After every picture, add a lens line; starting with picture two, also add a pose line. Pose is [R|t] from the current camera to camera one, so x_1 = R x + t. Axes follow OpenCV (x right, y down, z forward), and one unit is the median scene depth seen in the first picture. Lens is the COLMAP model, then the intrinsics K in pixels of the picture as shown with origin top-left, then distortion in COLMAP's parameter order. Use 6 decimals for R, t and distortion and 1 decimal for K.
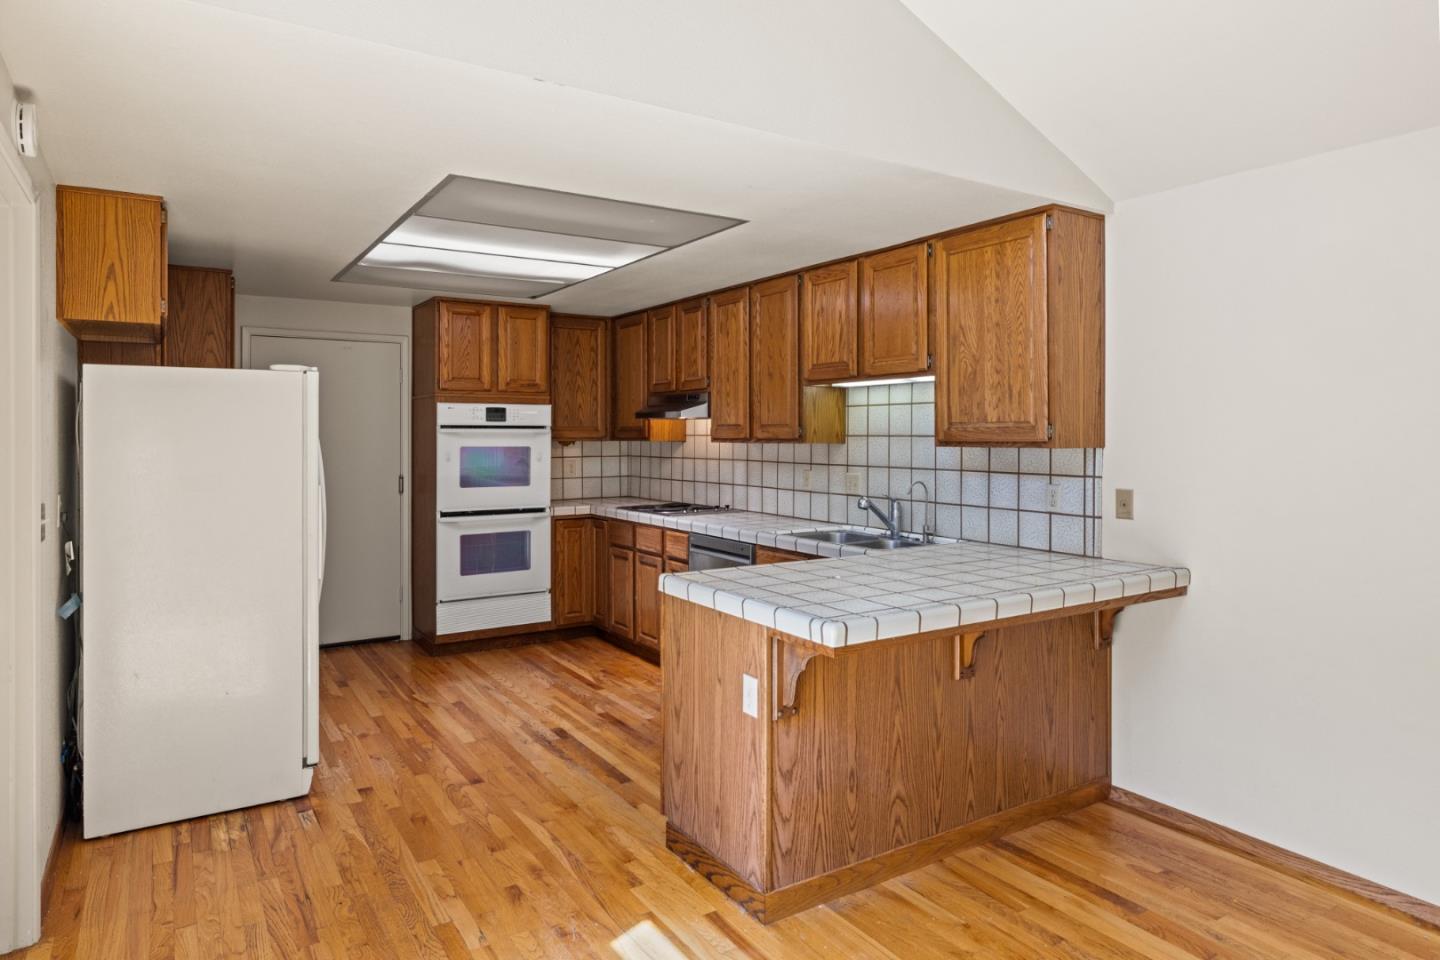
lens RADIAL K [[881.0, 0, 725.1], [0, 881.0, 439.6], [0, 0, 1]] dist [0.000904, -0.000167]
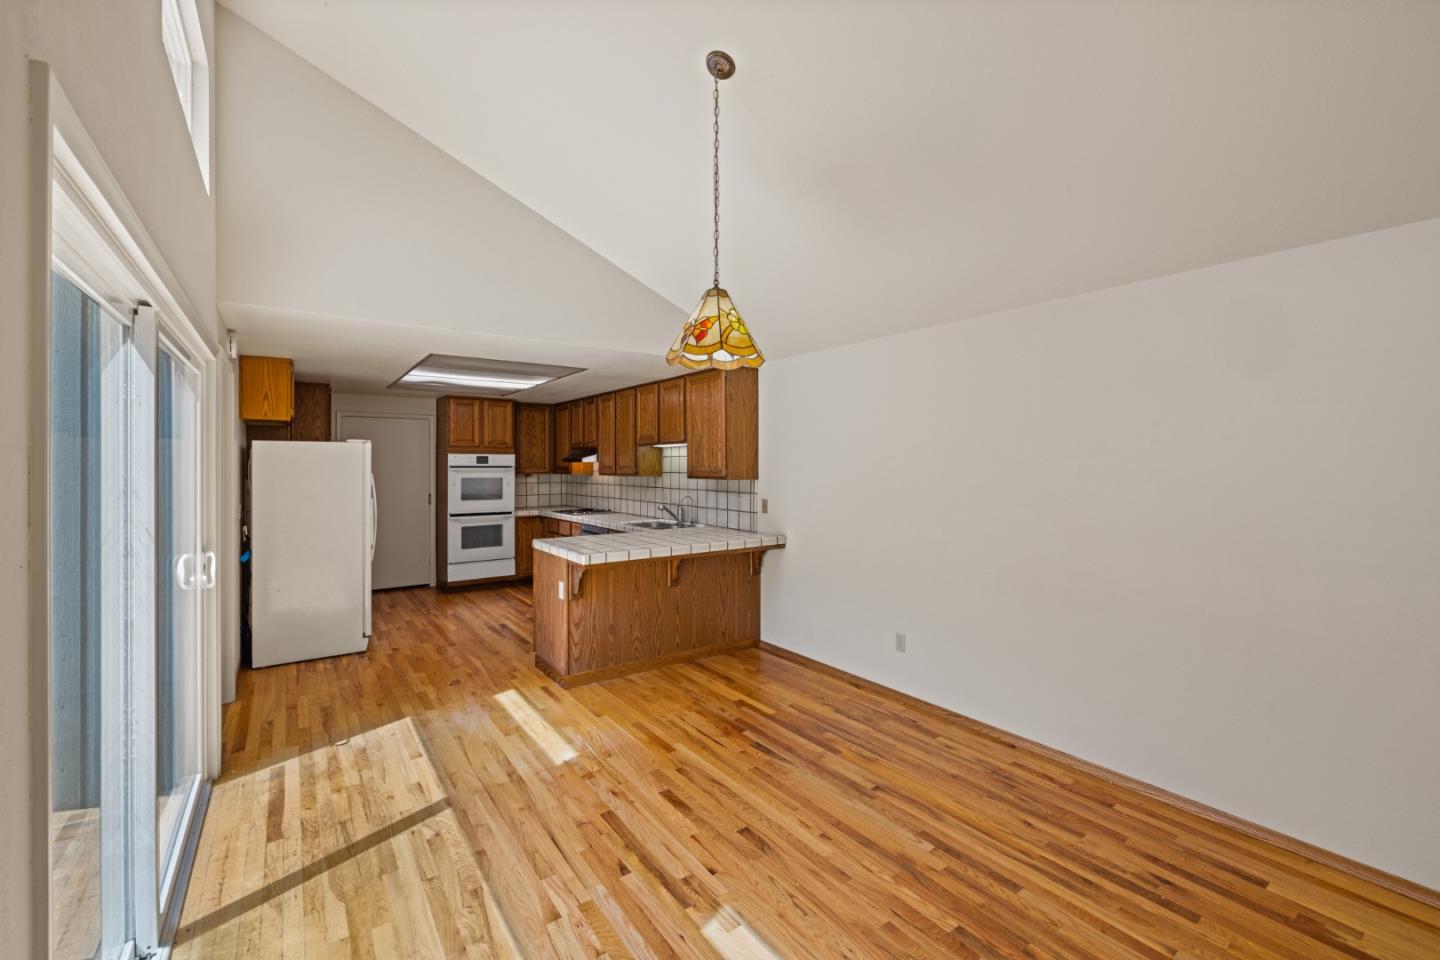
lens RADIAL K [[602.6, 0, 722.7], [0, 602.6, 469.0], [0, 0, 1]] dist [-0.000423, 0.000094]
pose [[0.998435, -0.000181, 0.055920, 0.240982], [0.000230, 1.000000, -0.000875, -0.013108], [-0.055920, 0.000887, 0.998435, -0.385108]]
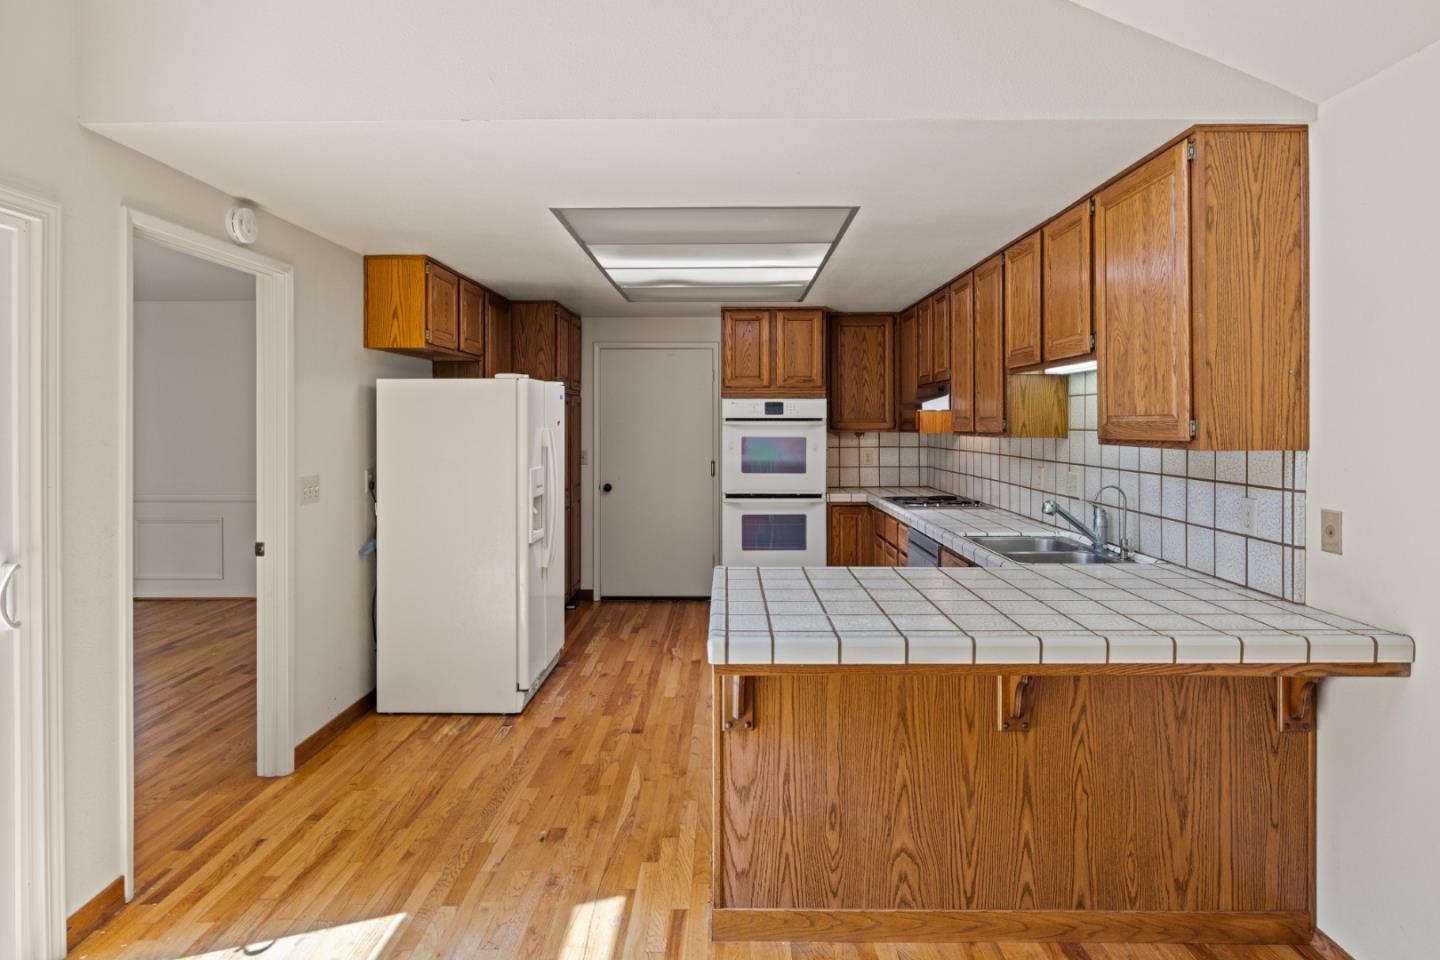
lens RADIAL K [[796.2, 0, 718.9], [0, 796.2, 424.6], [0, 0, 1]] dist [0.000570, -0.000468]
pose [[0.835375, 0.001190, -0.549679, 0.348910], [-0.002753, 0.999994, -0.002020, -0.008245], [0.549673, 0.003200, 0.835374, 0.180125]]
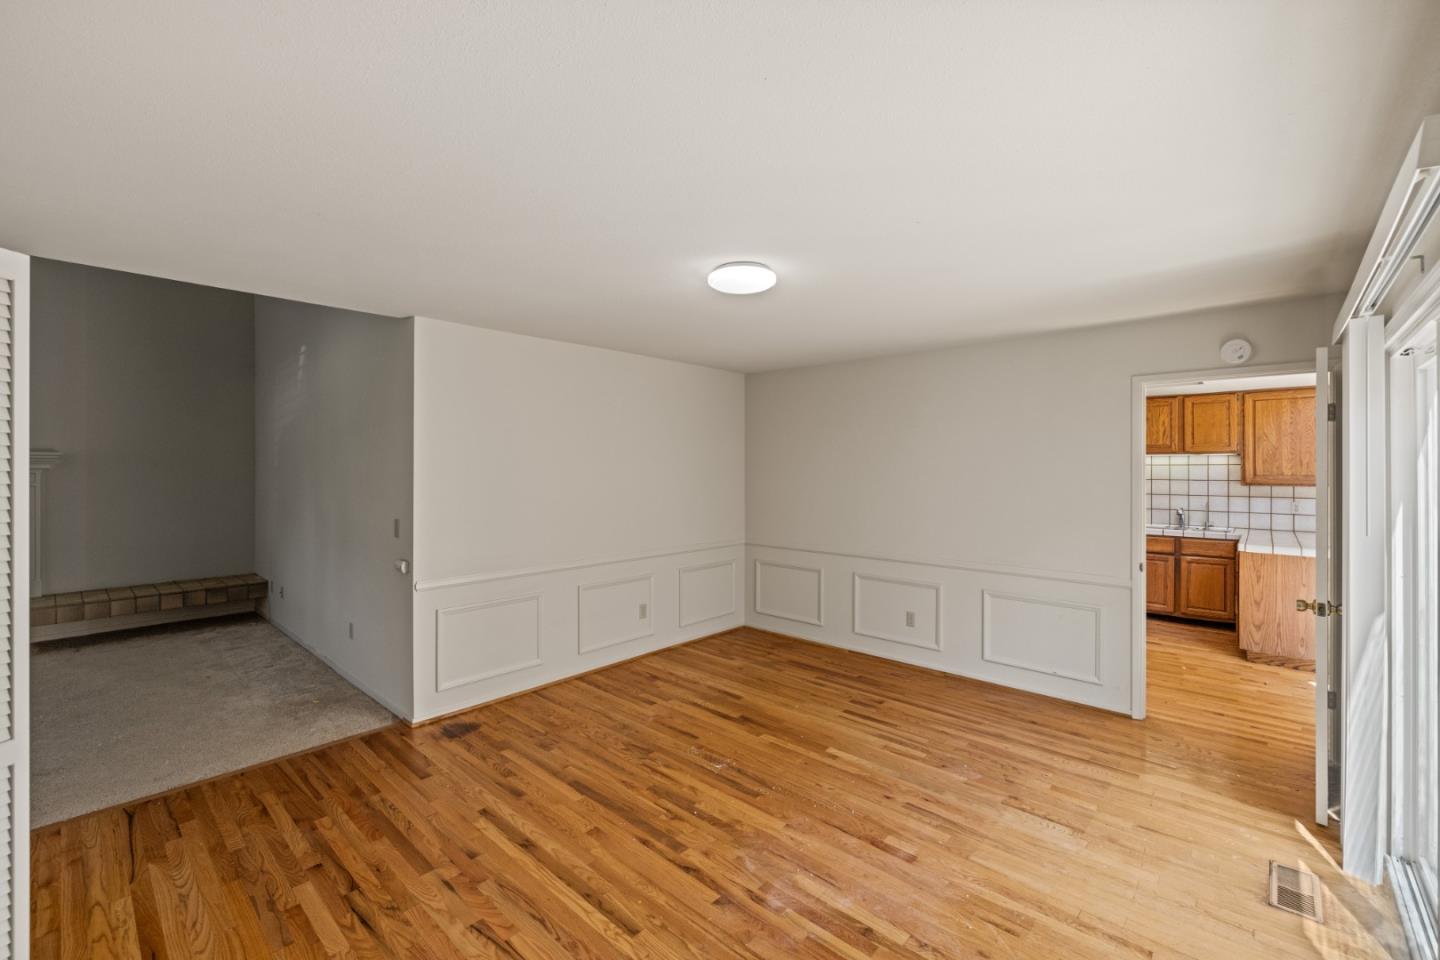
lens RADIAL K [[602.6, 0, 722.7], [0, 602.6, 469.0], [0, 0, 1]] dist [-0.000423, 0.000094]
pose [[0.966501, -0.000366, 0.256663, -1.409876], [0.001494, 0.999990, -0.004200, -0.030079], [-0.256659, 0.004443, 0.966492, -0.134836]]
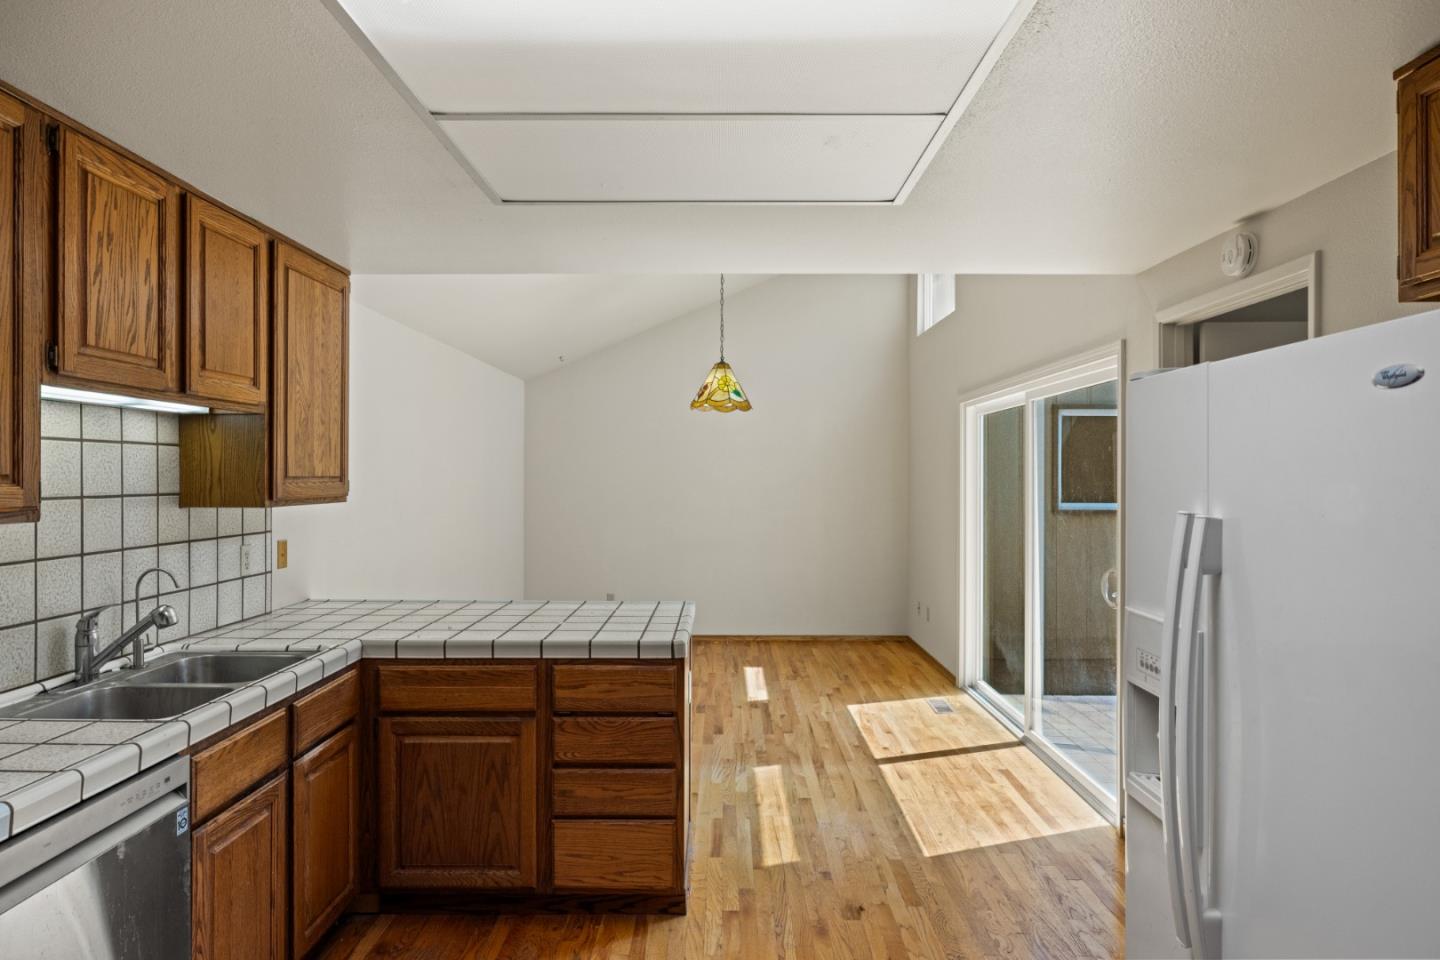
lens RADIAL K [[856.2, 0, 715.4], [0, 856.2, 473.1], [0, 0, 1]] dist [0.001048, 0.000266]
pose [[-0.834415, 0.000706, 0.551137, -0.483955], [0.002457, 0.999994, 0.002439, -0.022400], [-0.551132, 0.003389, -0.834411, 1.389677]]
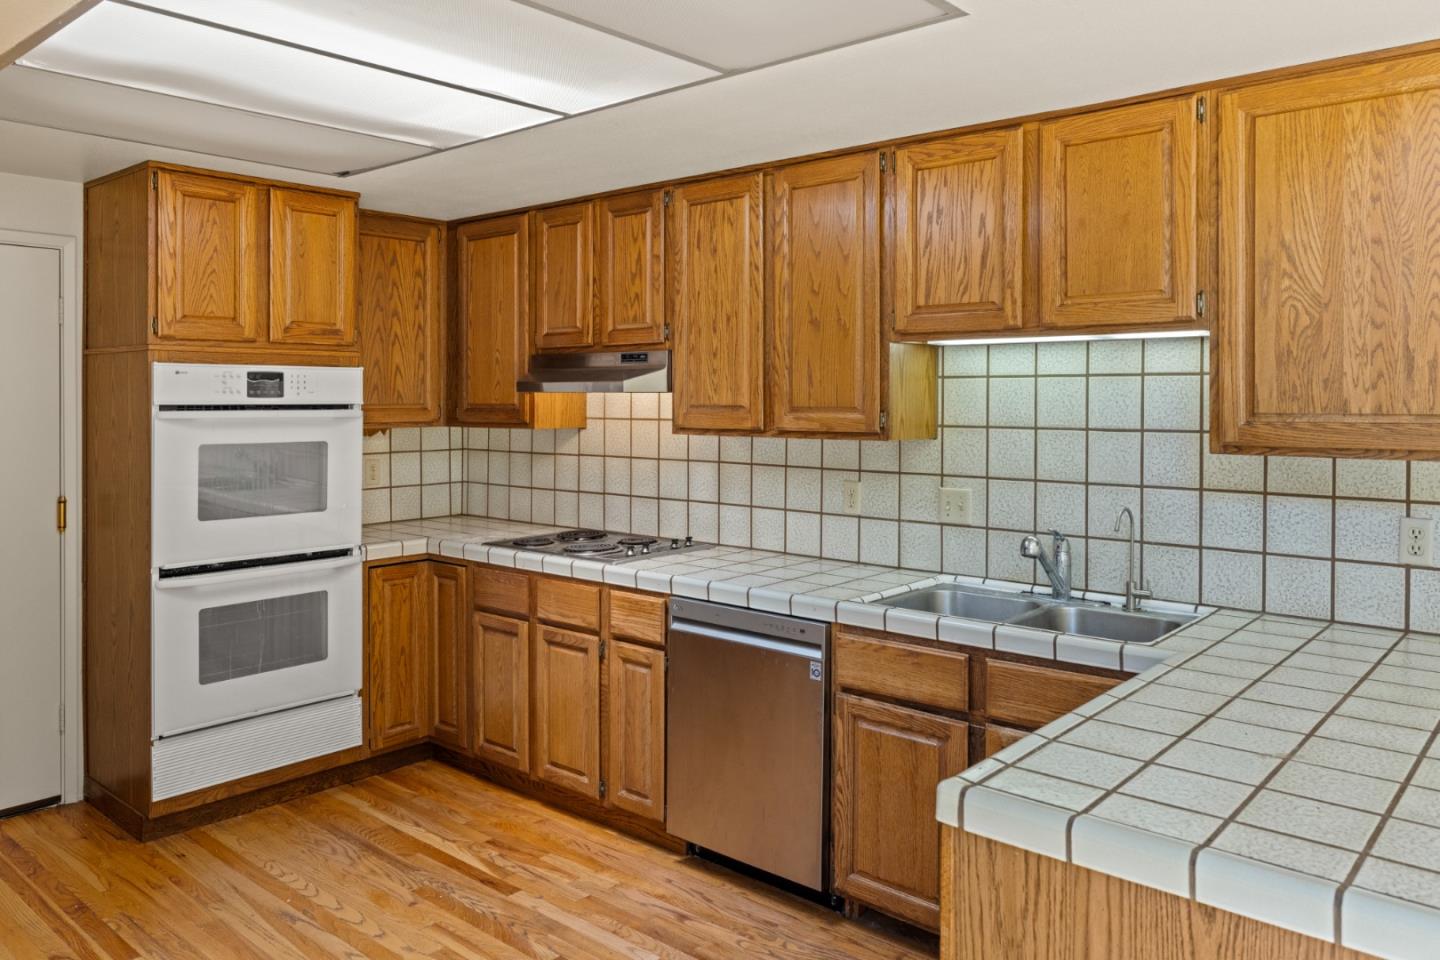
lens RADIAL K [[1054.5, 0, 724.1], [0, 1054.5, 404.6], [0, 0, 1]] dist [0.000066, 0.000286]
pose [[0.959588, -0.001817, 0.281403, -0.254883], [0.001108, 0.999996, 0.002682, -0.025975], [-0.281407, -0.002262, 0.959586, 0.430272]]
